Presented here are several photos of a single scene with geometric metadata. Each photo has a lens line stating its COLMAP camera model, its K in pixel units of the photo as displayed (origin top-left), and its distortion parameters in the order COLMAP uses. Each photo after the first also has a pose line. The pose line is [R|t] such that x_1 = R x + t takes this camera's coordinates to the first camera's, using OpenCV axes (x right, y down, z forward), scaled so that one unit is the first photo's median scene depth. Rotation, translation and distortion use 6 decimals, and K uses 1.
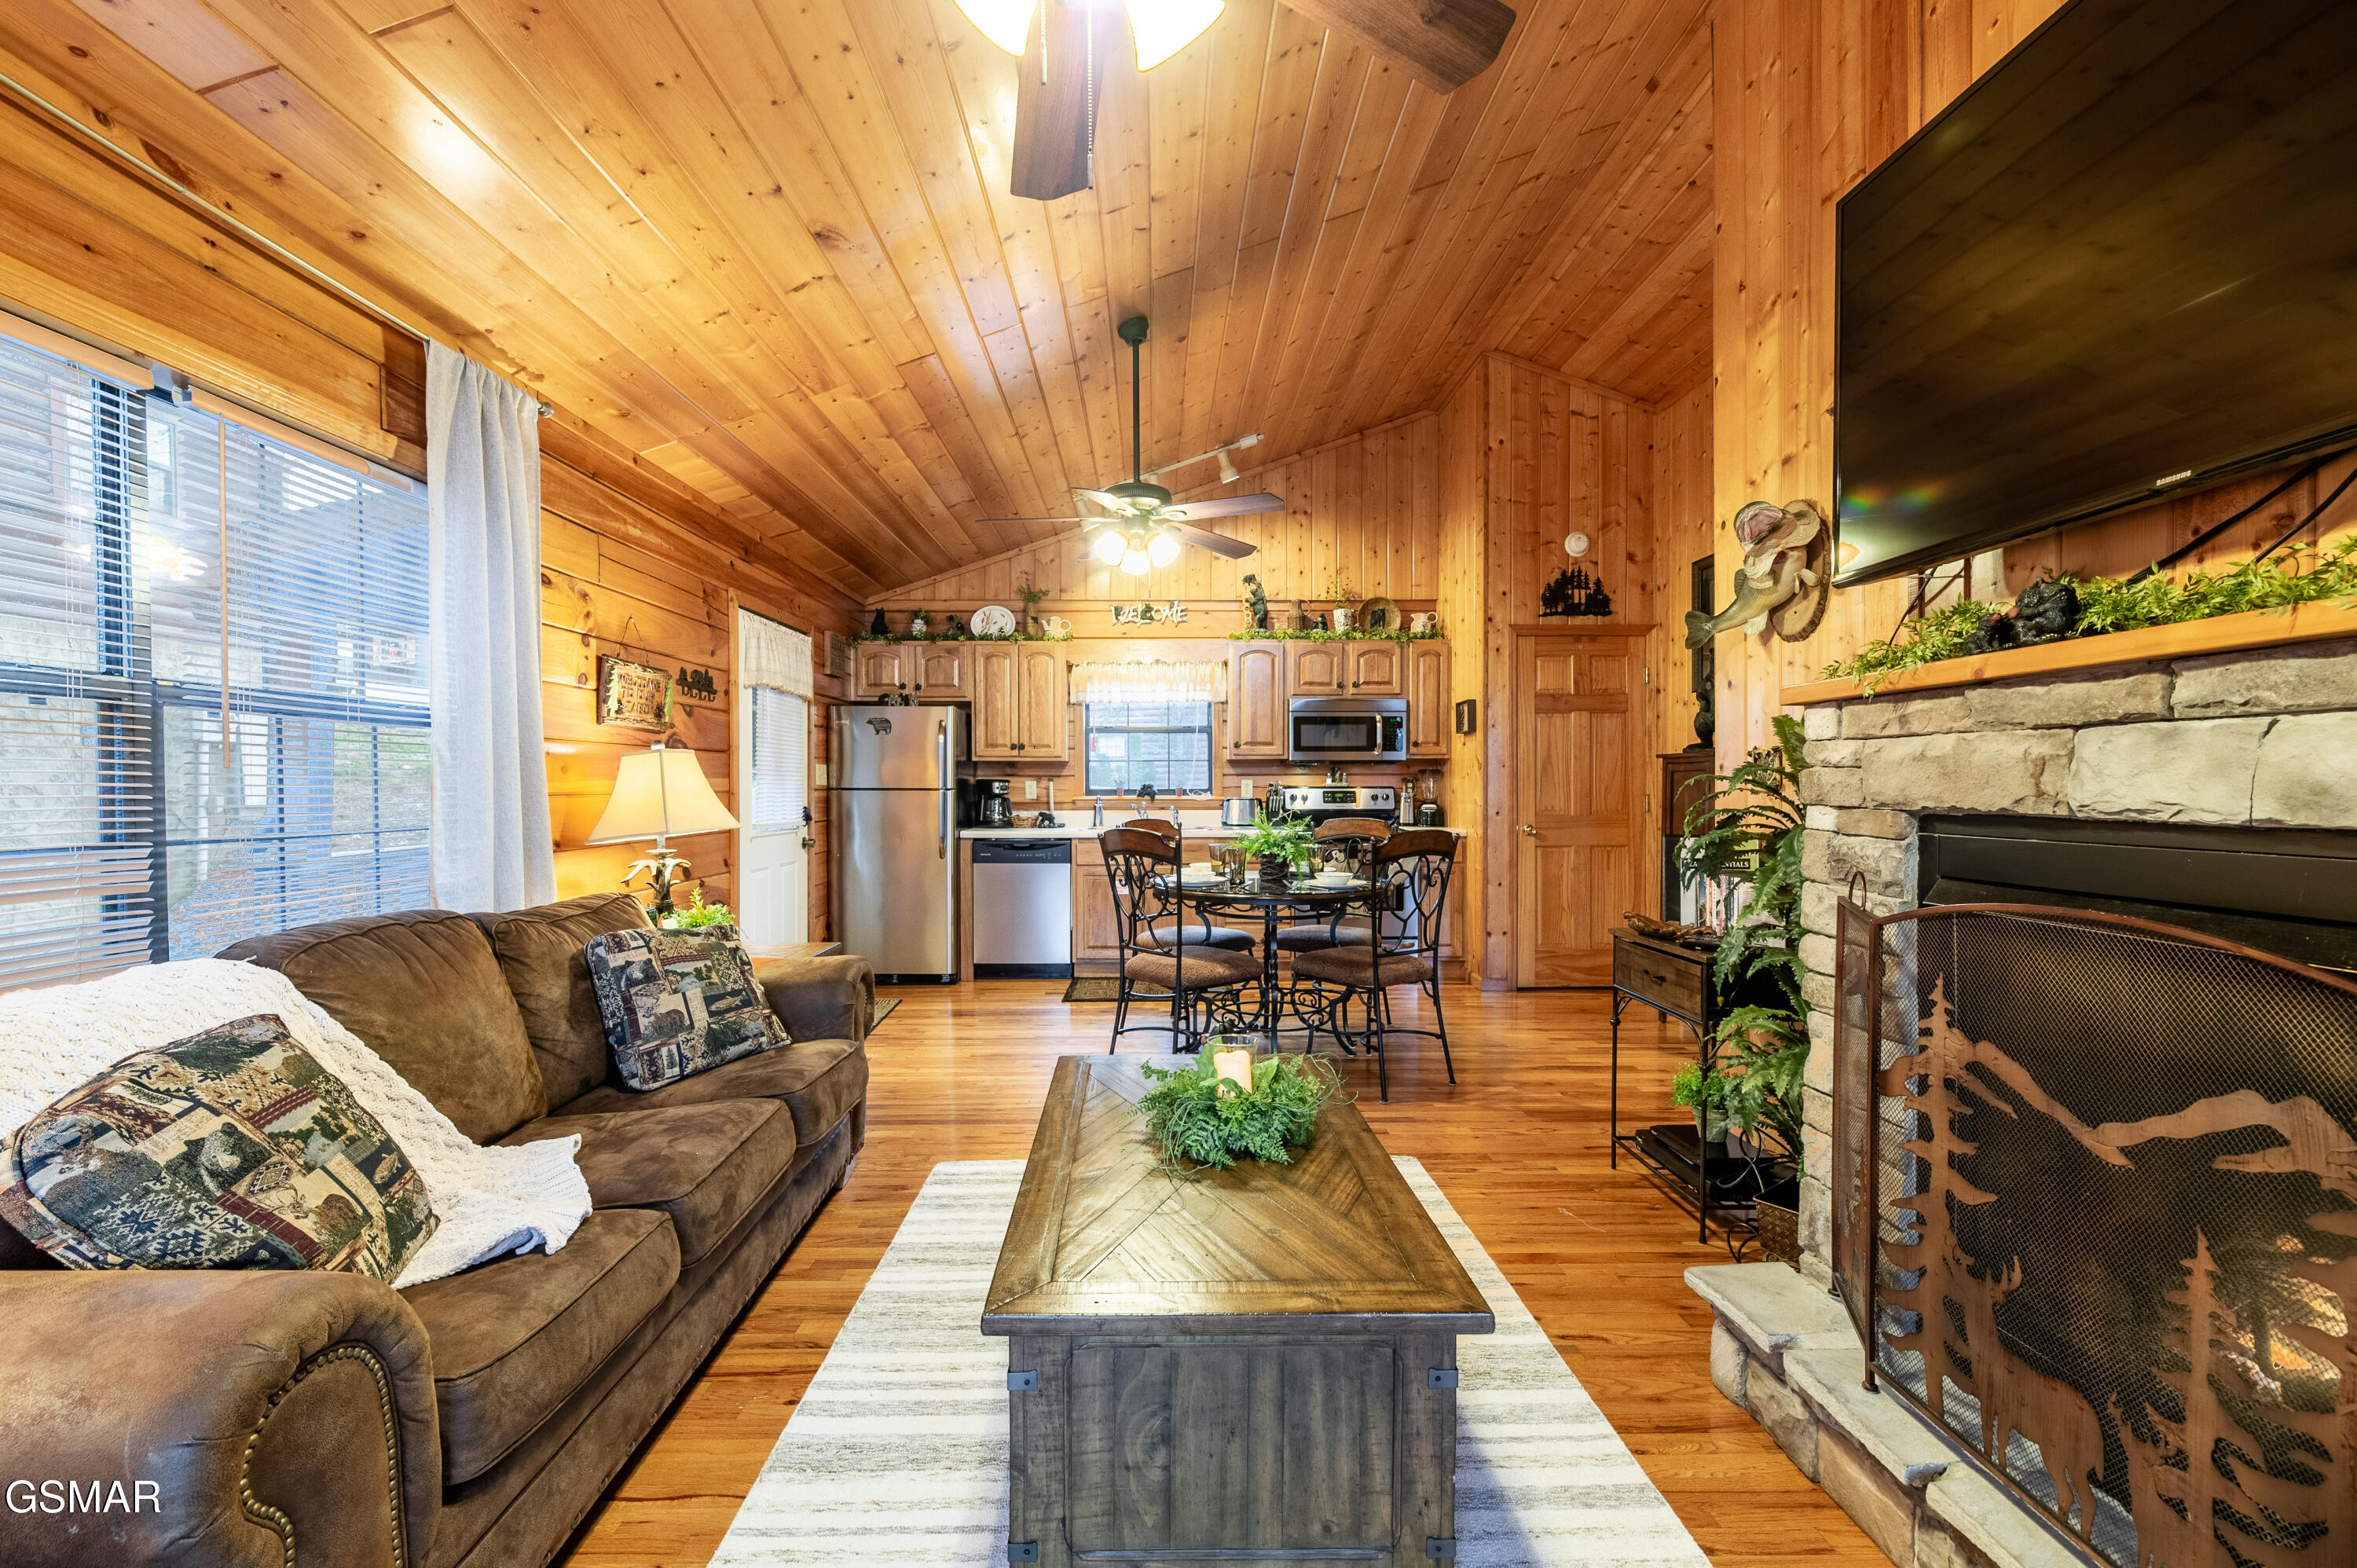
lens RADIAL K [[967.5, 0, 1193.5], [0, 967.5, 801.2], [0, 0, 1]] dist [-0.002025, 0.000000]
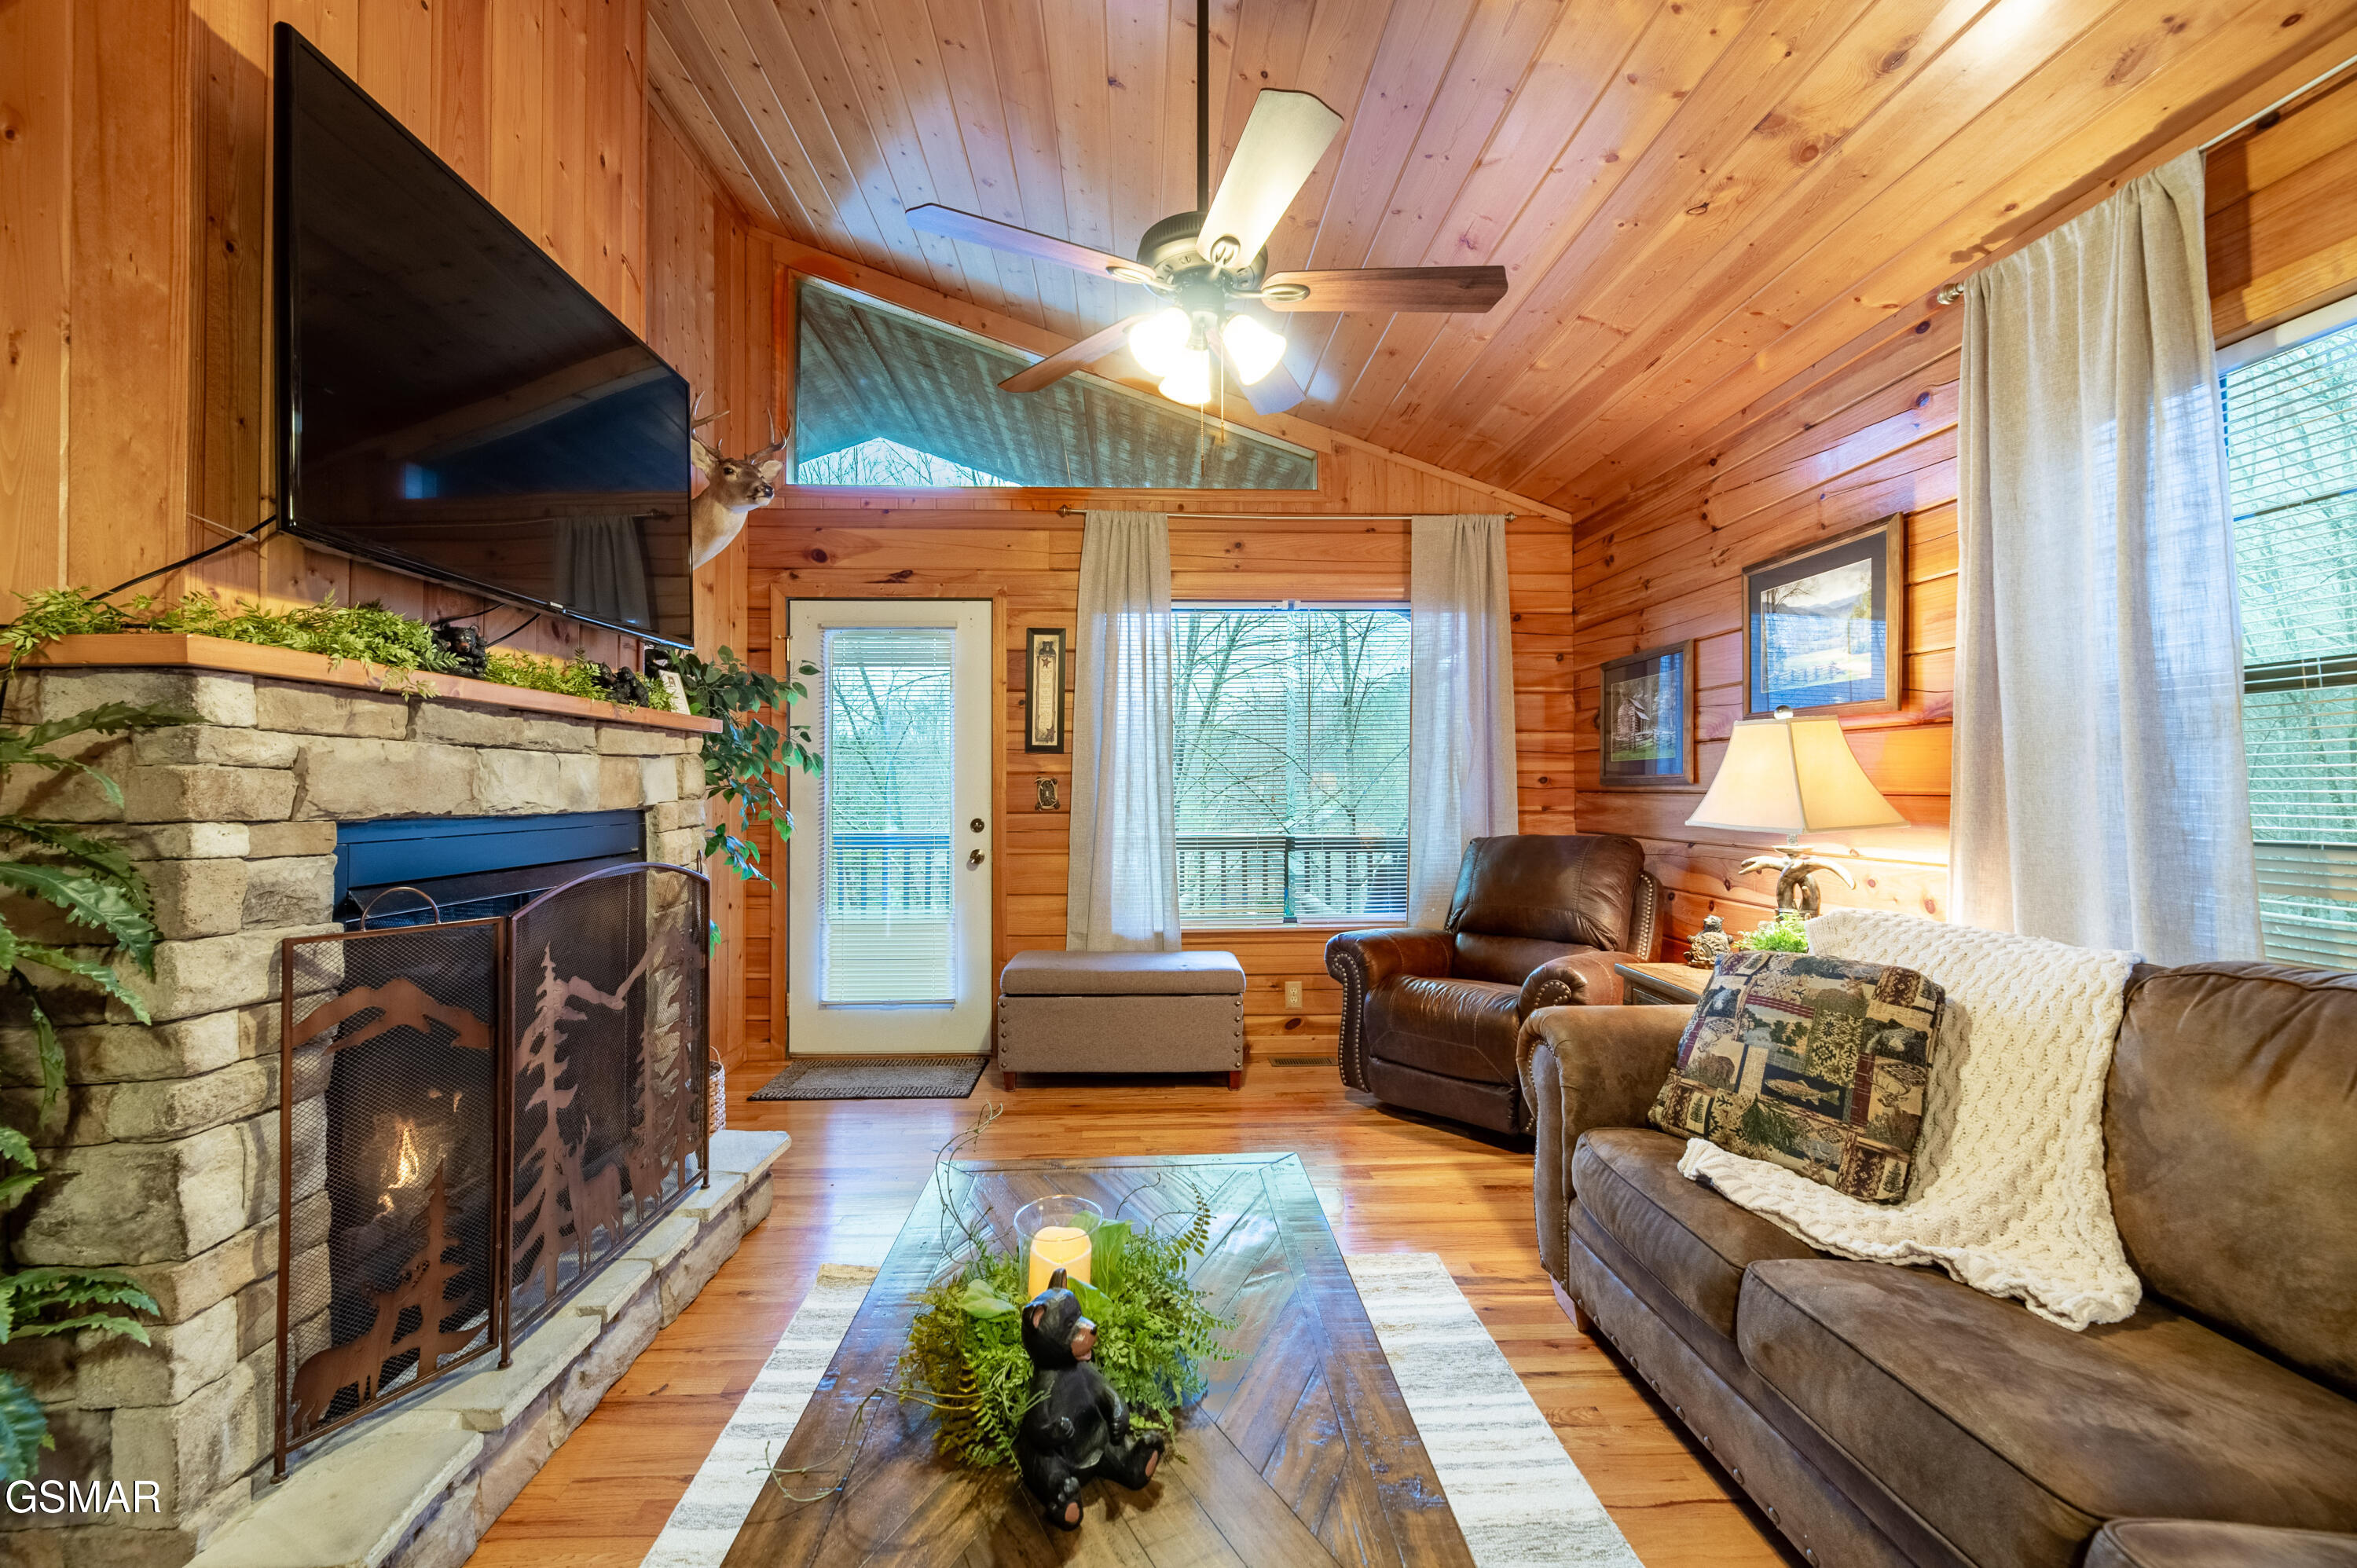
lens RADIAL K [[954.9, 0, 1161.7], [0, 954.9, 774.7], [0, 0, 1]] dist [-0.001784, -0.000171]
pose [[-0.999959, 0.005906, 0.006864, -0.006422], [0.005915, 0.999982, 0.001409, -0.008628], [-0.006855, 0.001449, -0.999975, 0.560704]]
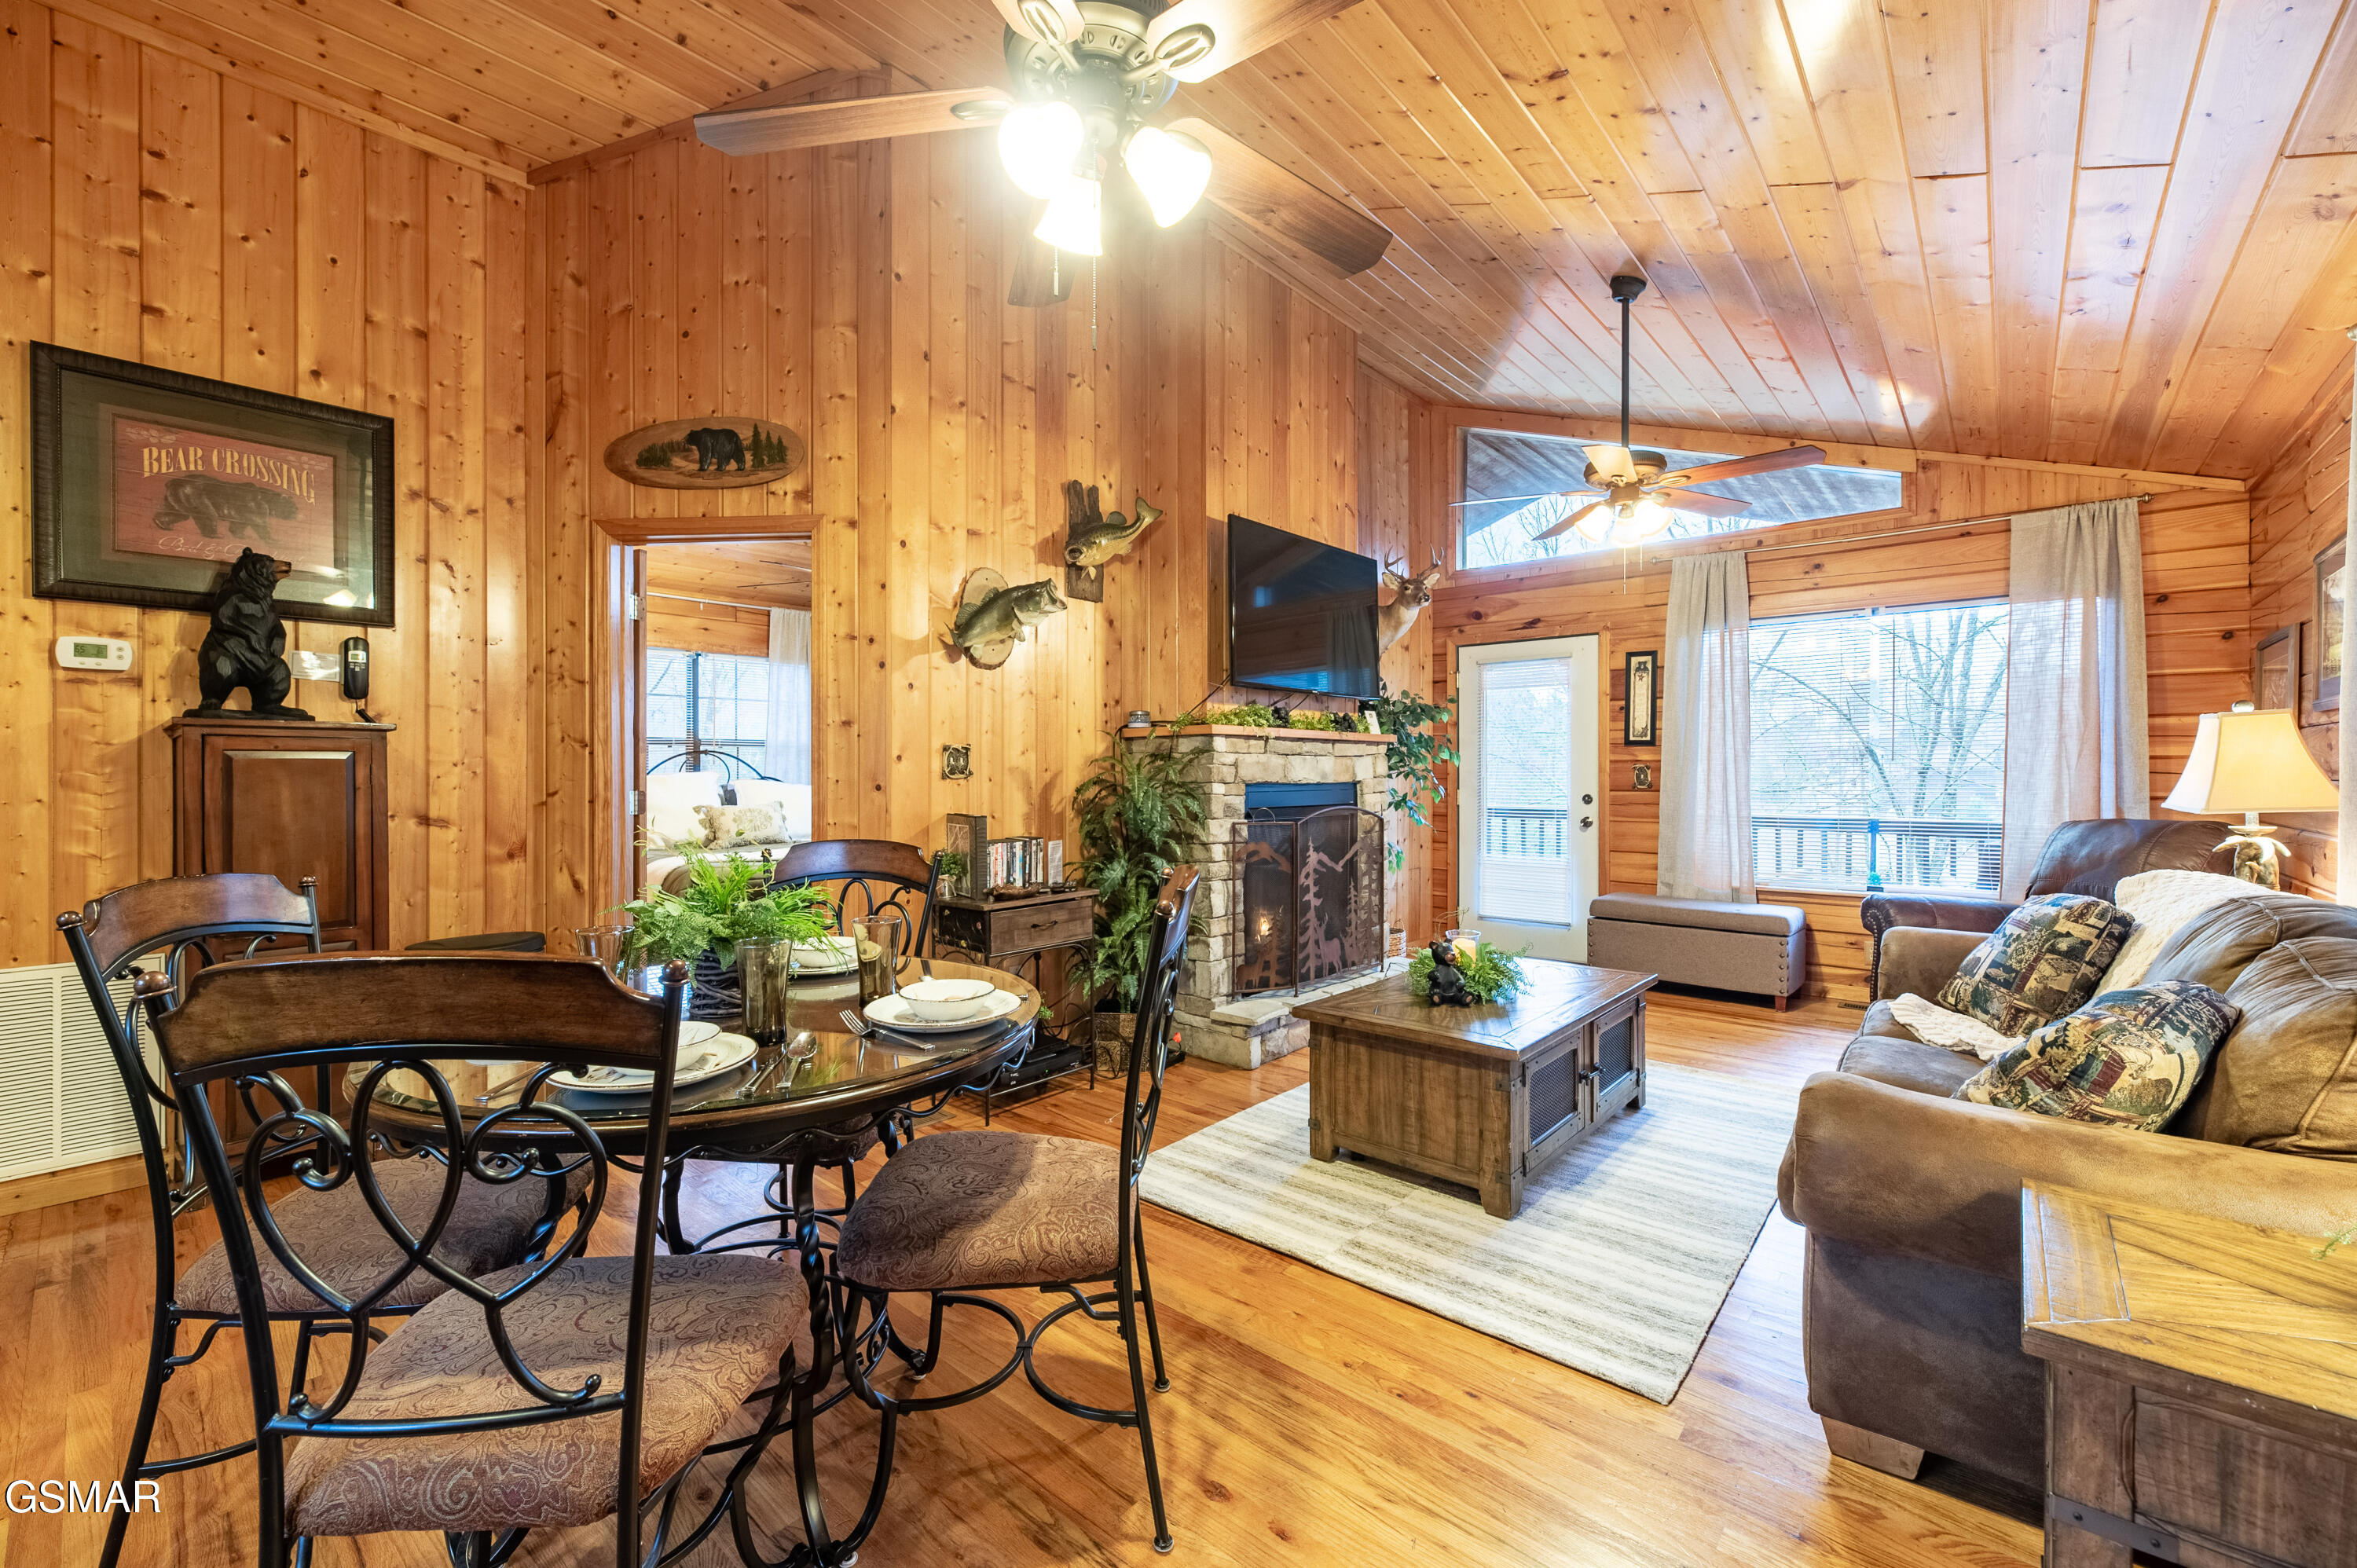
lens RADIAL K [[942.2, 0, 1154.2], [0, 942.2, 773.1], [0, 0, 1]] dist [-0.001160, 0.000313]
pose [[-0.713527, 0.001748, 0.700626, -0.237205], [0.012957, 0.999859, 0.010702, -0.013765], [-0.700508, 0.016714, -0.713449, 0.868120]]
